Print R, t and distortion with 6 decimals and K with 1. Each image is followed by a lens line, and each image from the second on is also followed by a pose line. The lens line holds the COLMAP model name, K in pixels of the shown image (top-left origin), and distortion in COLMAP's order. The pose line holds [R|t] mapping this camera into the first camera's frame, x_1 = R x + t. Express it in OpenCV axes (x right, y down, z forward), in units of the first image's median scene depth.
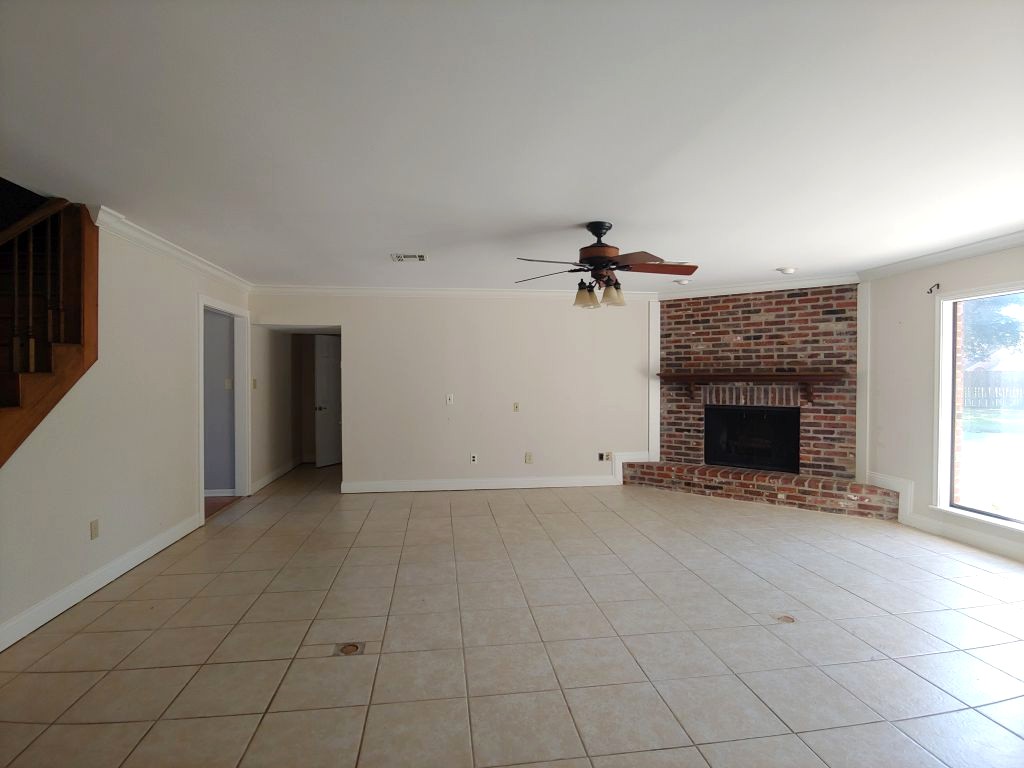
lens RADIAL K [[513.3, 0, 510.7], [0, 513.3, 383.6], [0, 0, 1]] dist [-0.018173, -0.003107]
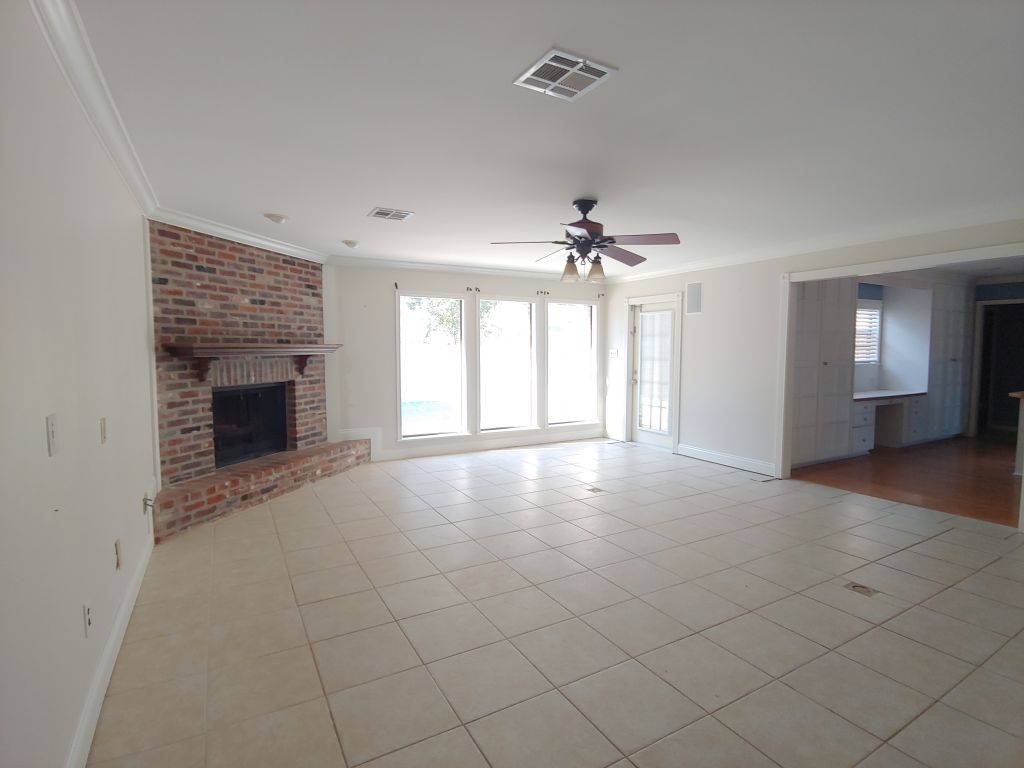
lens RADIAL K [[513.3, 0, 510.1], [0, 513.3, 380.5], [0, 0, 1]] dist [-0.018173, -0.003107]
pose [[-0.365222, -0.054939, 0.929298, -0.442558], [0.013188, 0.997852, 0.064174, -0.009365], [-0.930827, 0.035693, -0.363713, 0.891165]]
